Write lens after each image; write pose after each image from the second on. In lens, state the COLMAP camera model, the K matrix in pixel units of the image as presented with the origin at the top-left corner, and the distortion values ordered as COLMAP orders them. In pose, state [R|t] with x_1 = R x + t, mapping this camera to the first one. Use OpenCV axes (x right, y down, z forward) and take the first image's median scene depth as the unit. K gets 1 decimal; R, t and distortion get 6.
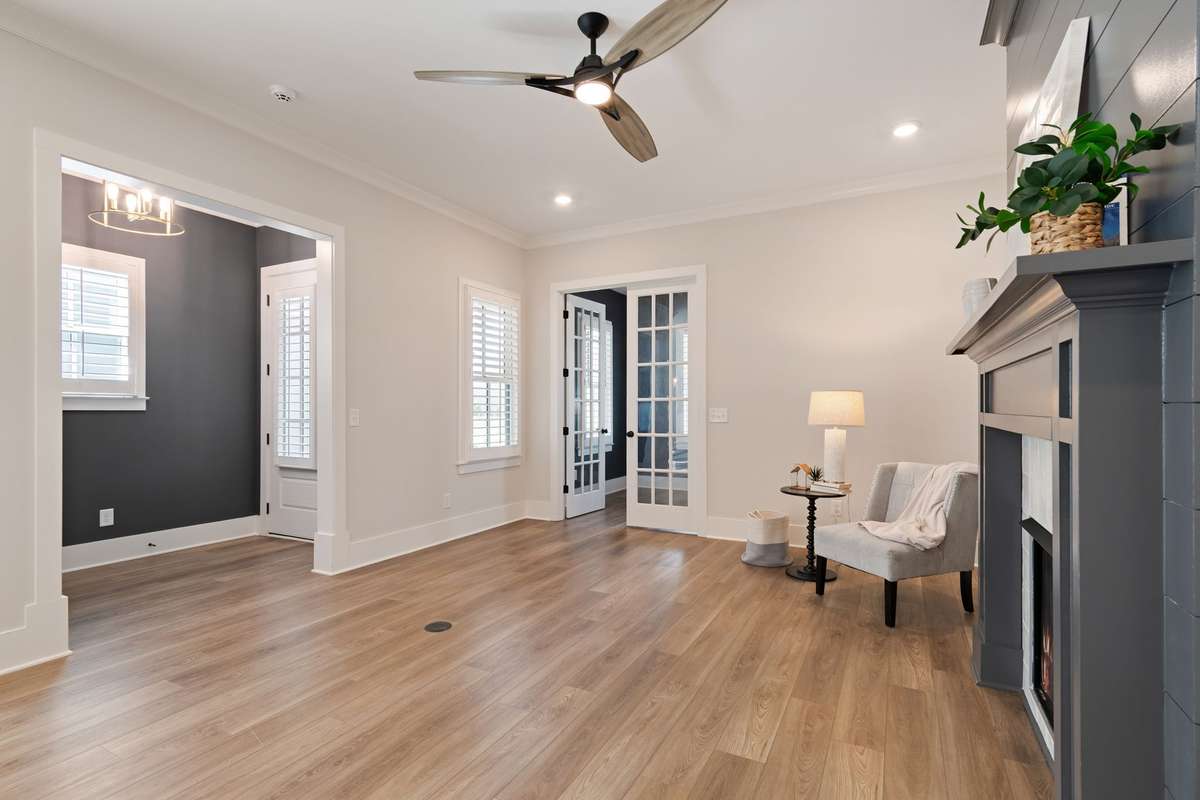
lens RADIAL K [[565.4, 0, 599.6], [0, 565.4, 405.0], [0, 0, 1]] dist [0.004180, 0.000893]
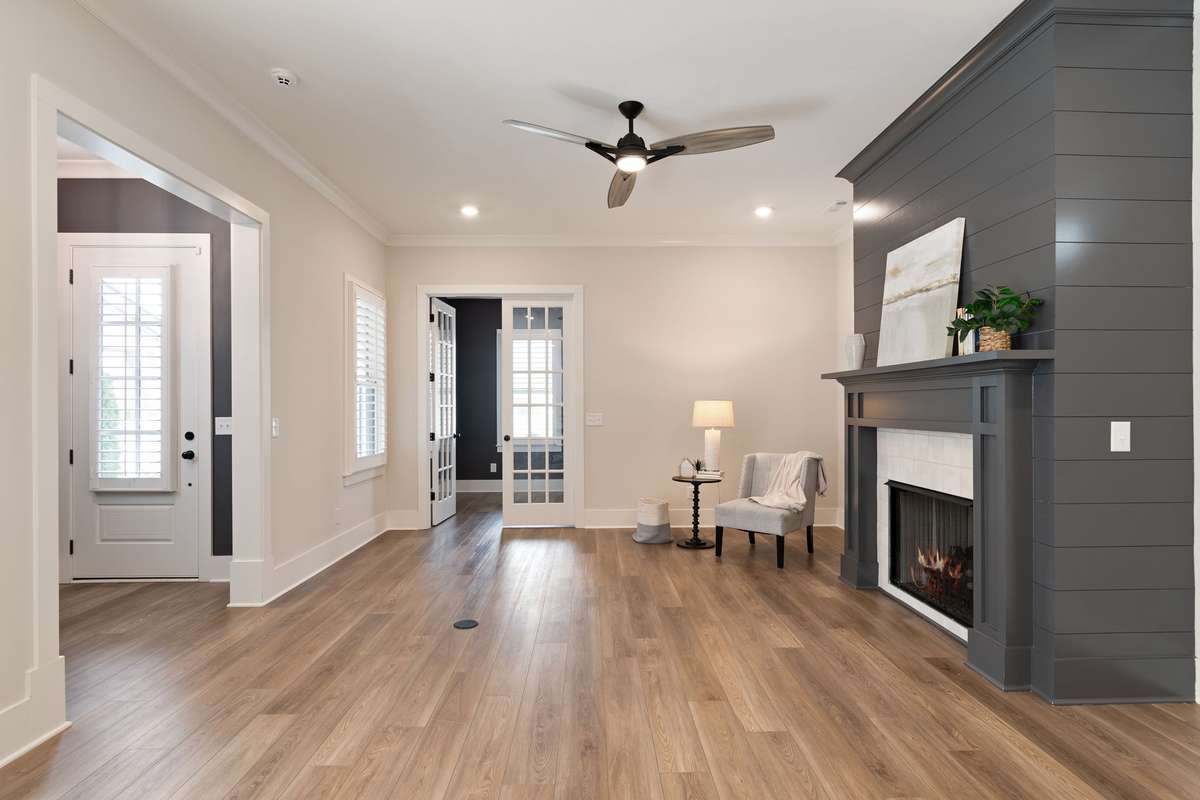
lens RADIAL K [[605.1, 0, 595.2], [0, 605.1, 401.8], [0, 0, 1]] dist [-0.001520, -0.001452]
pose [[0.876323, 0.002289, 0.481719, -0.473503], [0.000278, 0.999986, -0.005257, -0.013477], [-0.481725, 0.004740, 0.876310, -0.081779]]
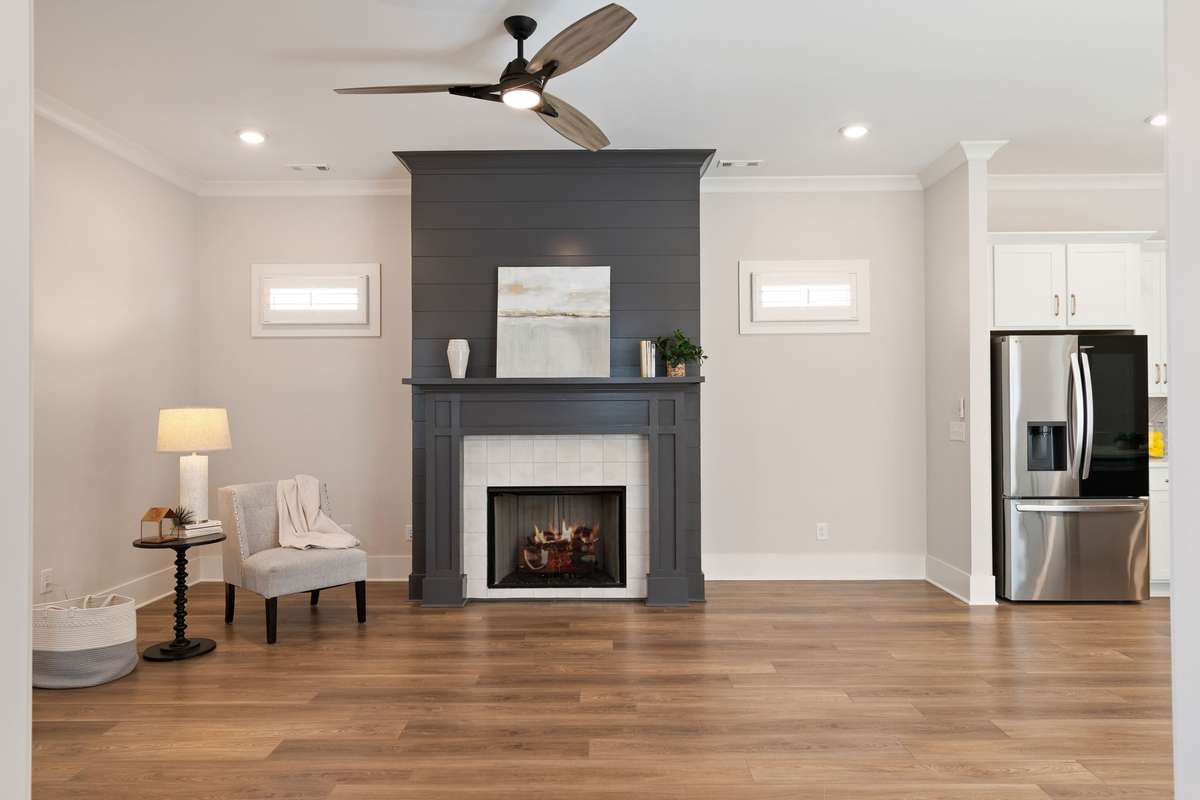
lens RADIAL K [[765.4, 0, 596.1], [0, 765.4, 402.8], [0, 0, 1]] dist [0.002297, -0.003797]
pose [[-0.472871, 0.004974, 0.881118, -0.782845], [0.001487, 0.999987, -0.004847, -0.024632], [-0.881131, -0.000982, -0.472872, 0.983856]]
